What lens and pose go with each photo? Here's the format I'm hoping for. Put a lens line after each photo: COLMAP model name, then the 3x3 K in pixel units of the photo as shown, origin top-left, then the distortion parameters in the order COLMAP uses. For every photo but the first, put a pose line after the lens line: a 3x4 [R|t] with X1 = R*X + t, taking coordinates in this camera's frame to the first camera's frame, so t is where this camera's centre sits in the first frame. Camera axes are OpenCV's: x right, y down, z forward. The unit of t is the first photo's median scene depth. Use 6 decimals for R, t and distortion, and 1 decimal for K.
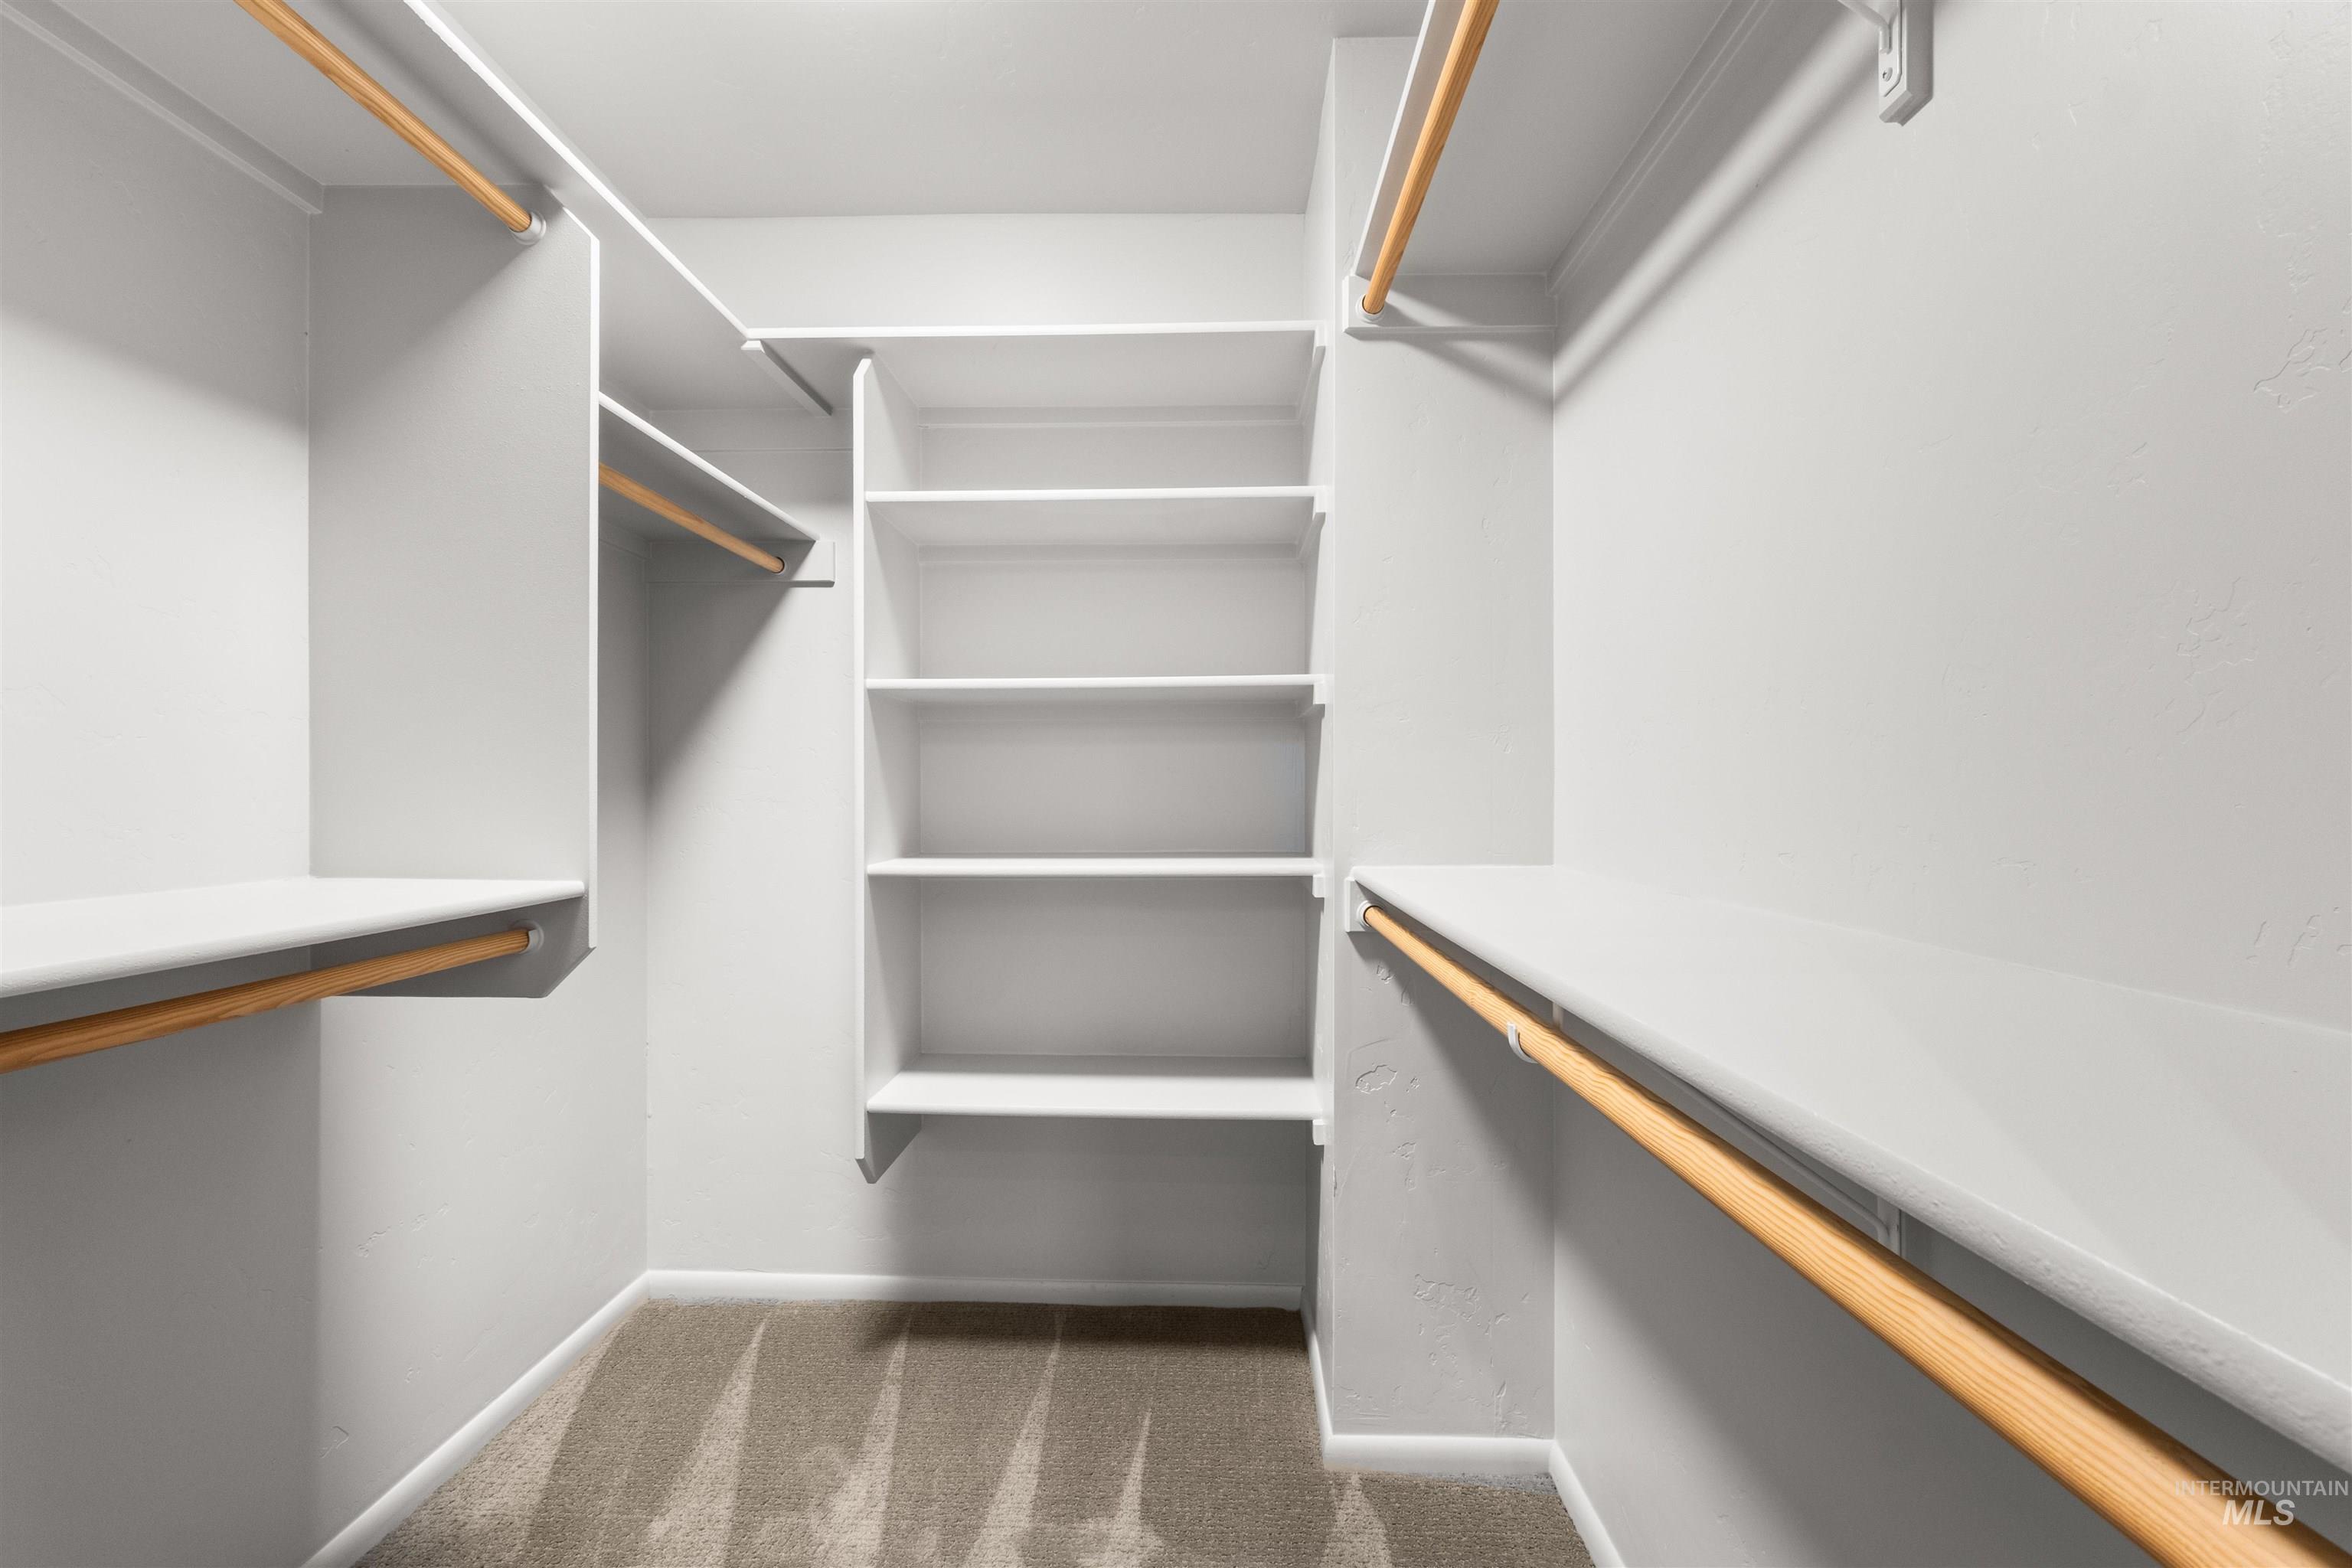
lens RADIAL K [[1089.4, 0, 1171.1], [0, 1089.4, 784.0], [0, 0, 1]] dist [0.001975, 0.000478]
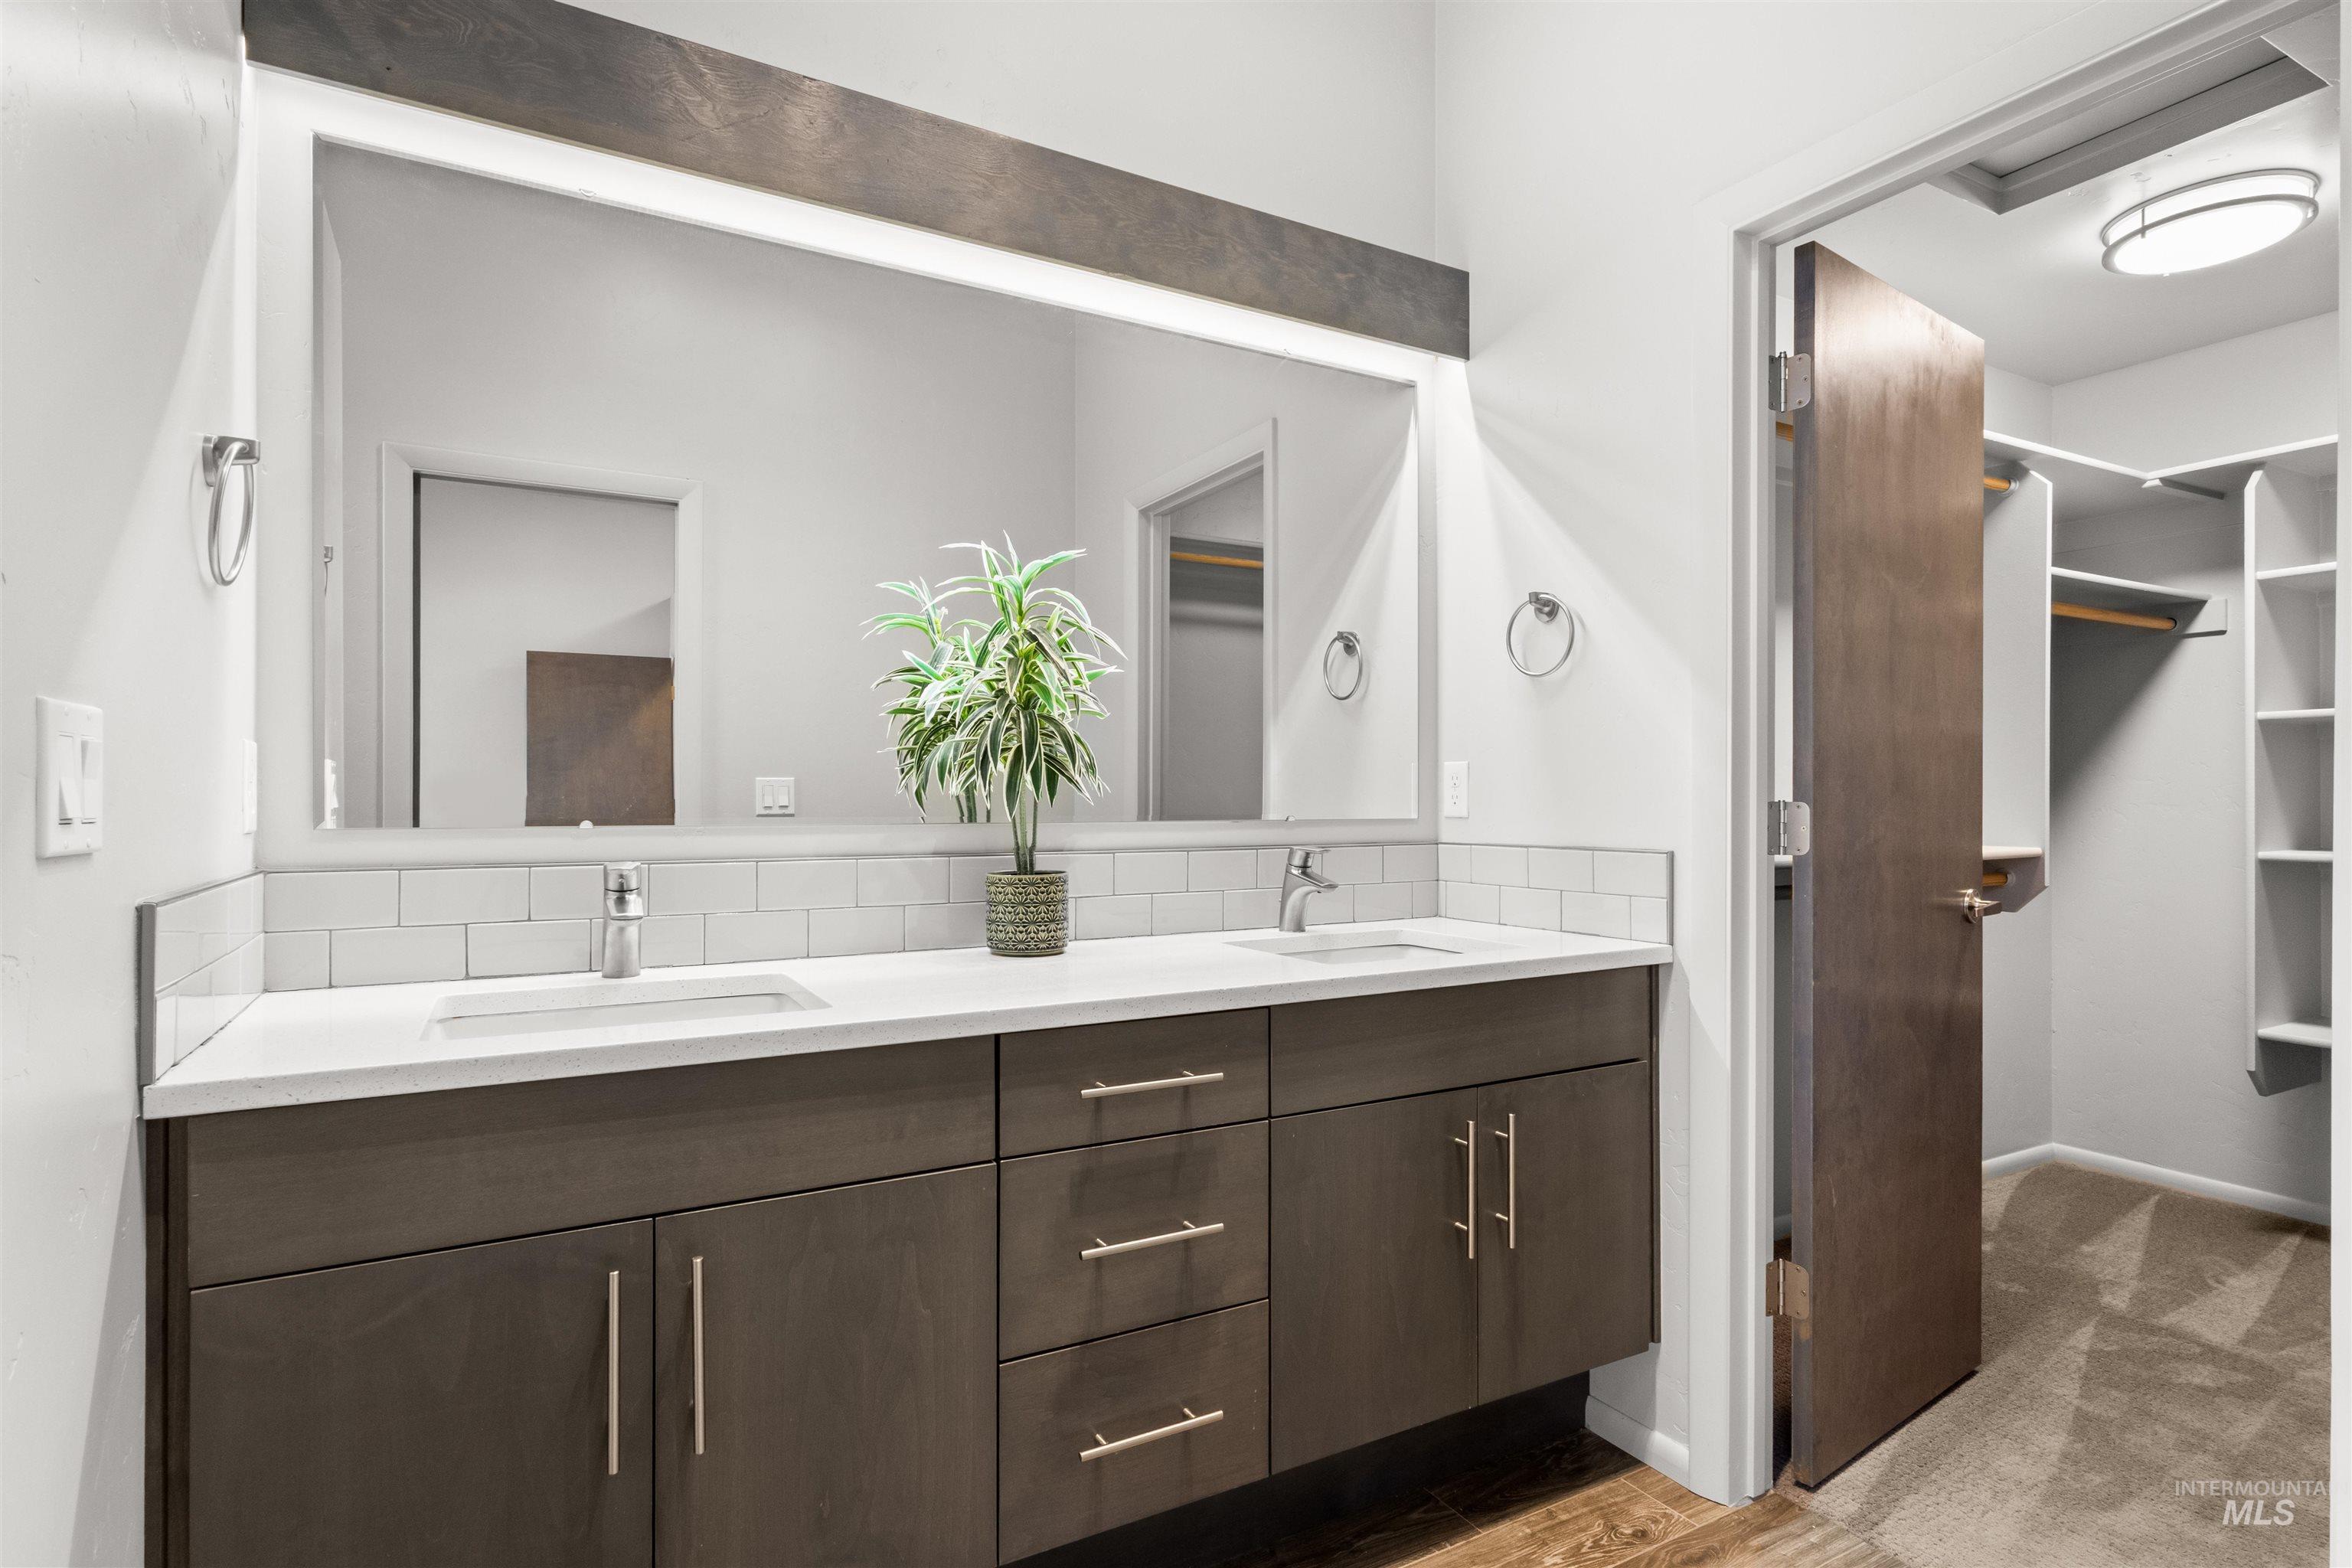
lens RADIAL K [[1164.8, 0, 1169.8], [0, 1164.8, 797.5], [0, 0, 1]] dist [0.000817, 0.000682]
pose [[0.508589, 0.000677, -0.861009, 0.267504], [0.003198, 0.999991, 0.002675, -0.001118], [0.861004, -0.004113, 0.508582, -0.856289]]
